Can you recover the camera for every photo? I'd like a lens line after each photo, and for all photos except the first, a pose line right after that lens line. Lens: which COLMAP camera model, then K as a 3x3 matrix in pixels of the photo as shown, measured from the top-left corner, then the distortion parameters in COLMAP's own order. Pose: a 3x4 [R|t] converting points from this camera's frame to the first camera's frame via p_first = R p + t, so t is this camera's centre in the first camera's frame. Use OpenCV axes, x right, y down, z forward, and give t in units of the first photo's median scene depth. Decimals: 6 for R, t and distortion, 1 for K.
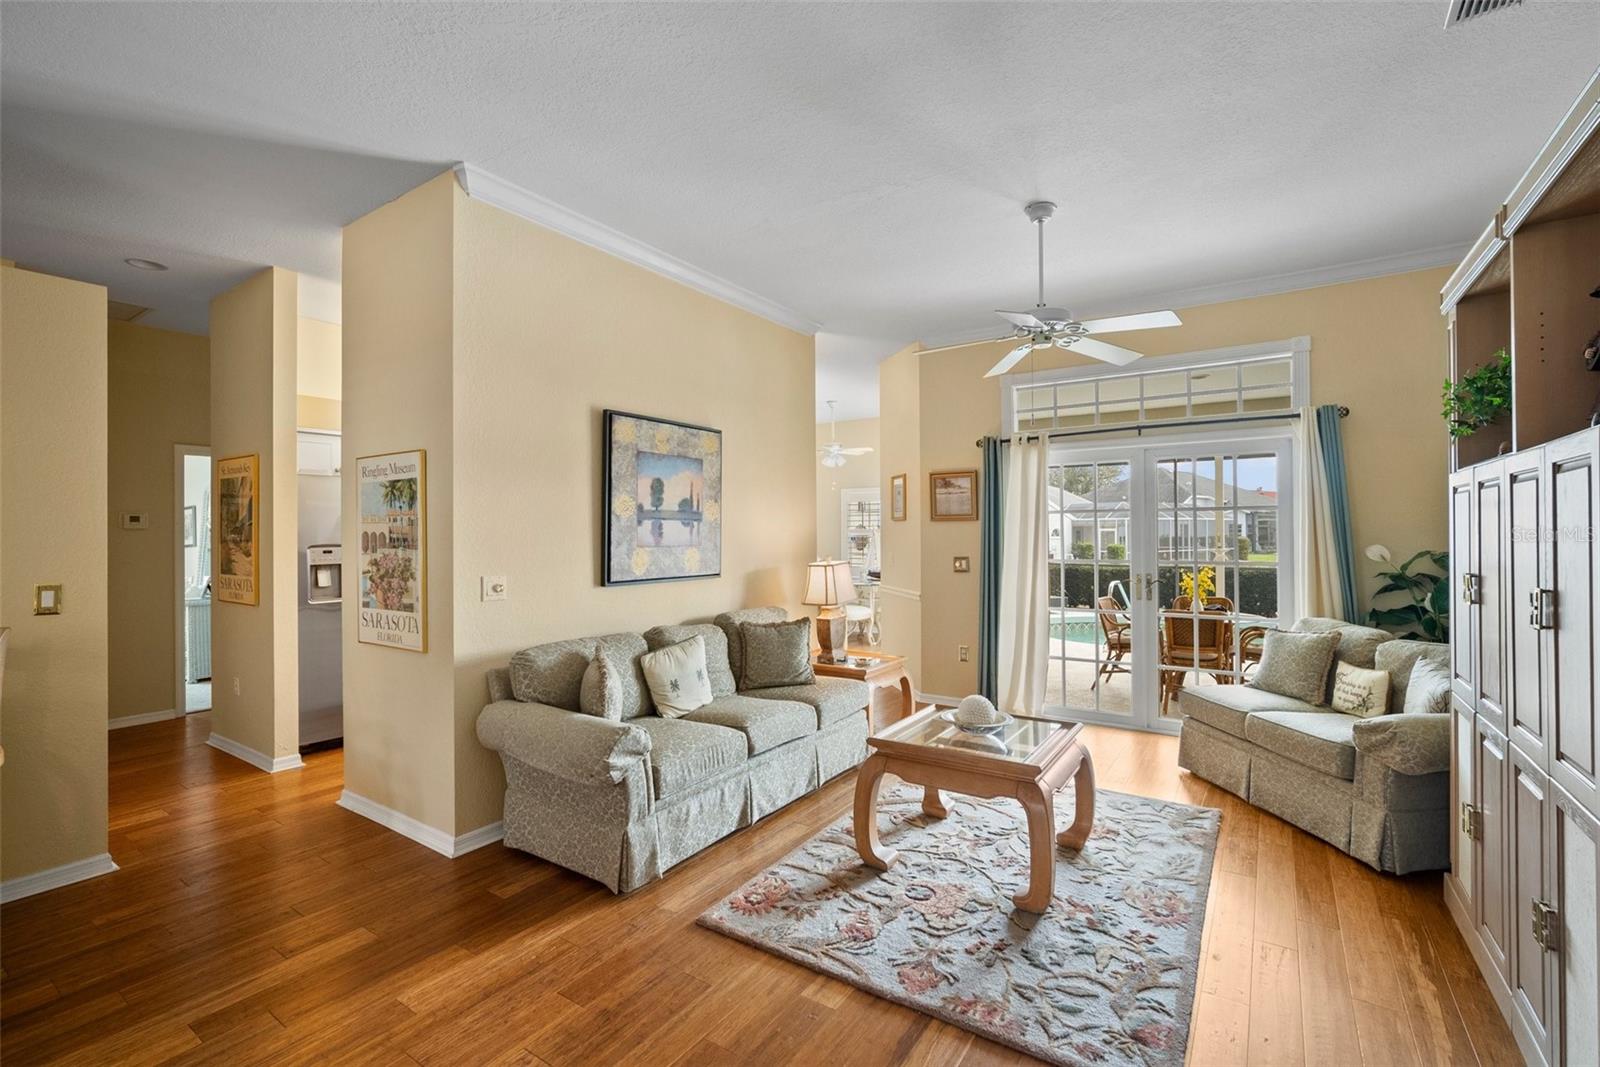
lens RADIAL K [[705.0, 0, 798.0], [0, 705.0, 522.8], [0, 0, 1]] dist [0.000254, 0.000154]
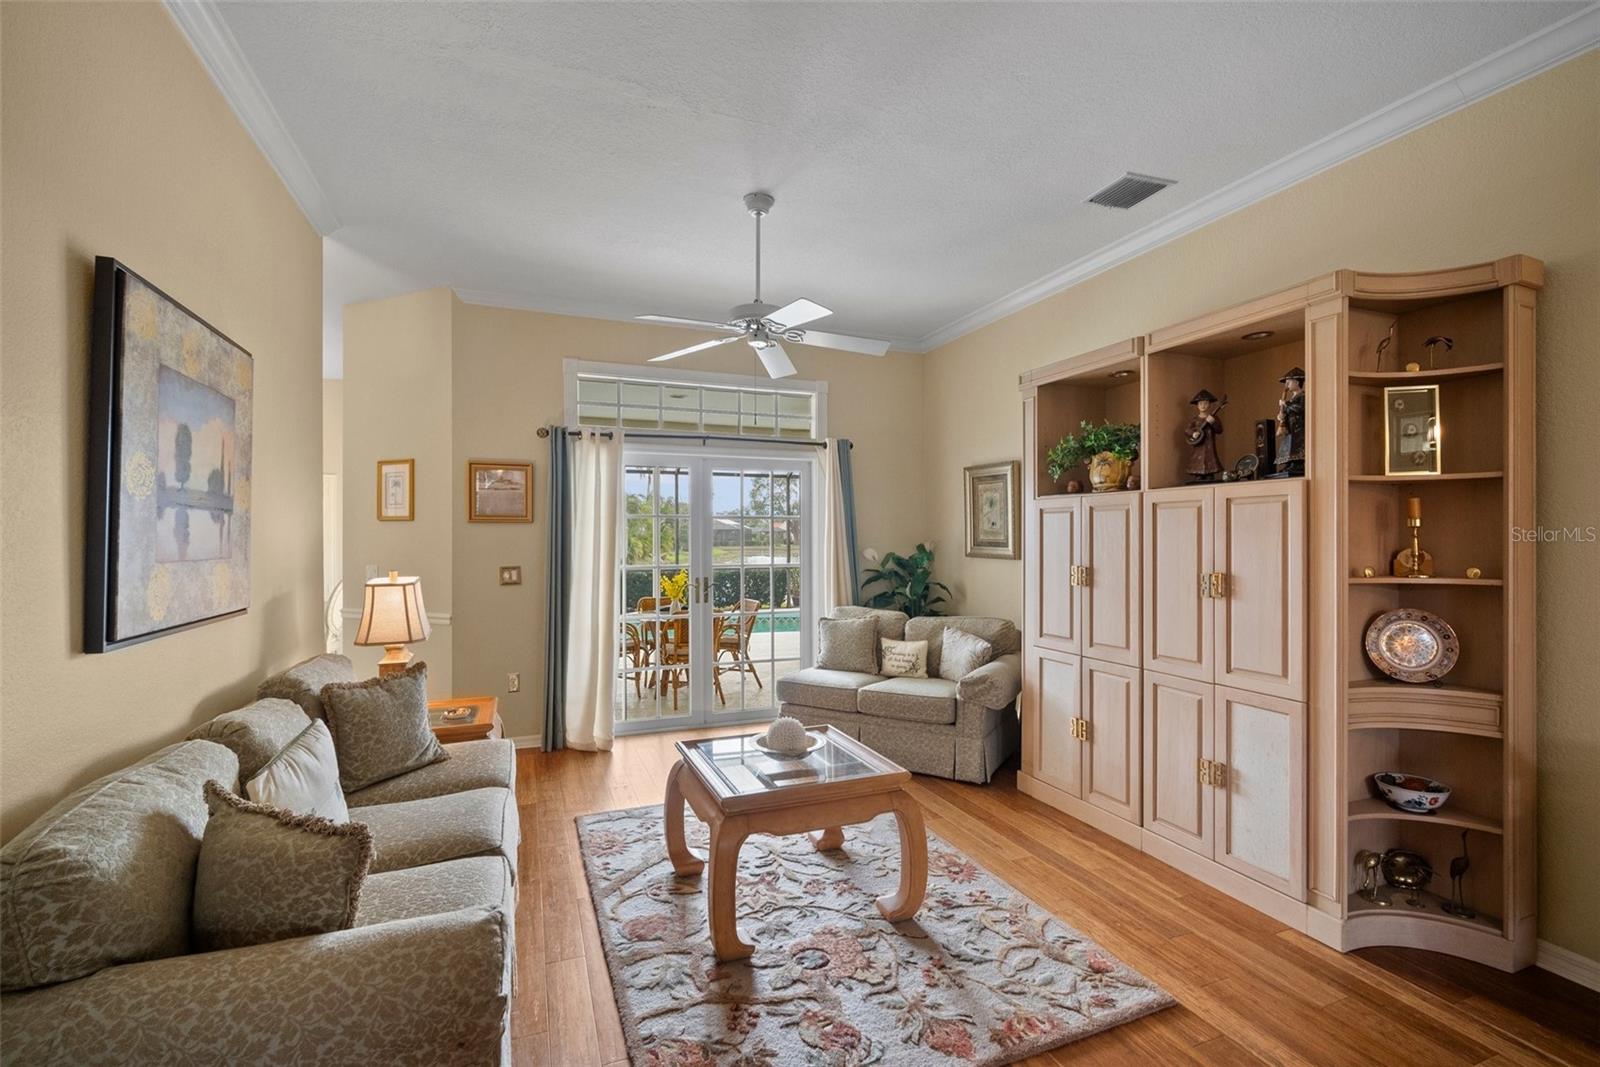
lens RADIAL K [[706.7, 0, 800.0], [0, 706.7, 533.5], [0, 0, 1]] dist [-0.003446, -0.000085]
pose [[0.568013, 0.010732, 0.822949, -0.393809], [-0.017049, 0.999854, -0.001271, 0.007797], [-0.822843, -0.013308, 0.568113, 0.384360]]
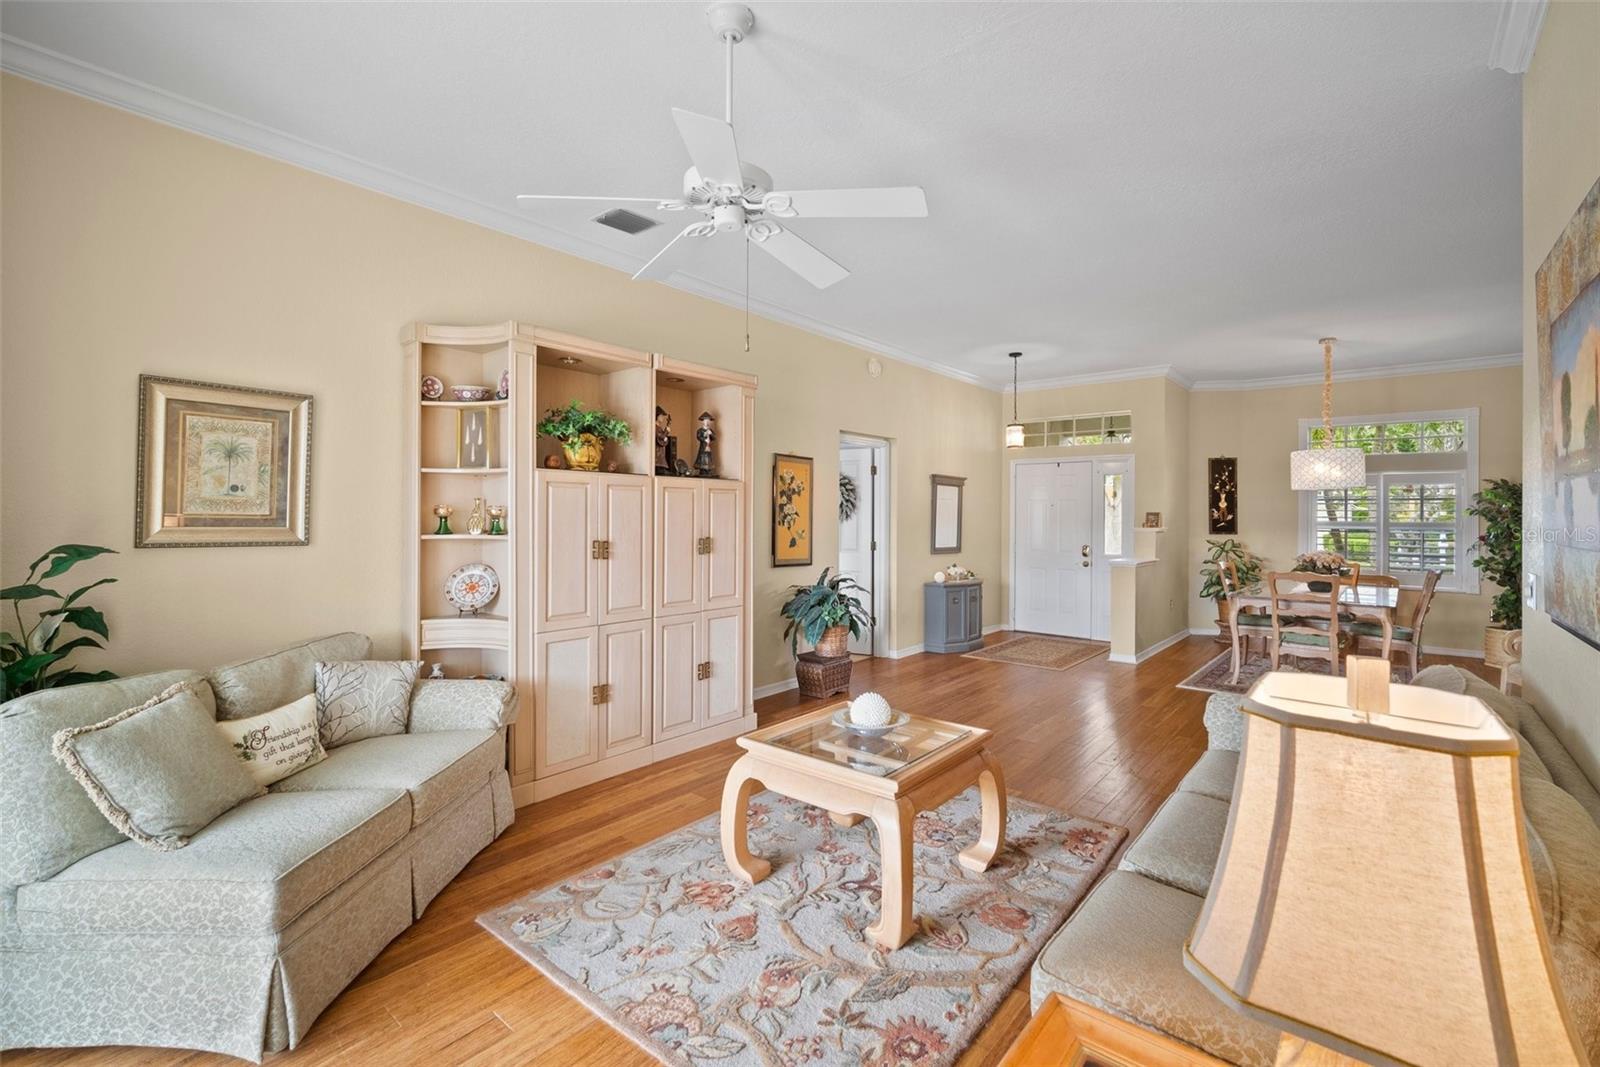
lens RADIAL K [[712.0, 0, 795.0], [0, 712.0, 523.5], [0, 0, 1]] dist [-0.000202, 0.000098]
pose [[-0.994435, 0.001192, 0.105341, 0.204077], [0.000337, 0.999967, -0.008132, 0.027223], [-0.105348, -0.008052, -0.994403, 1.554774]]
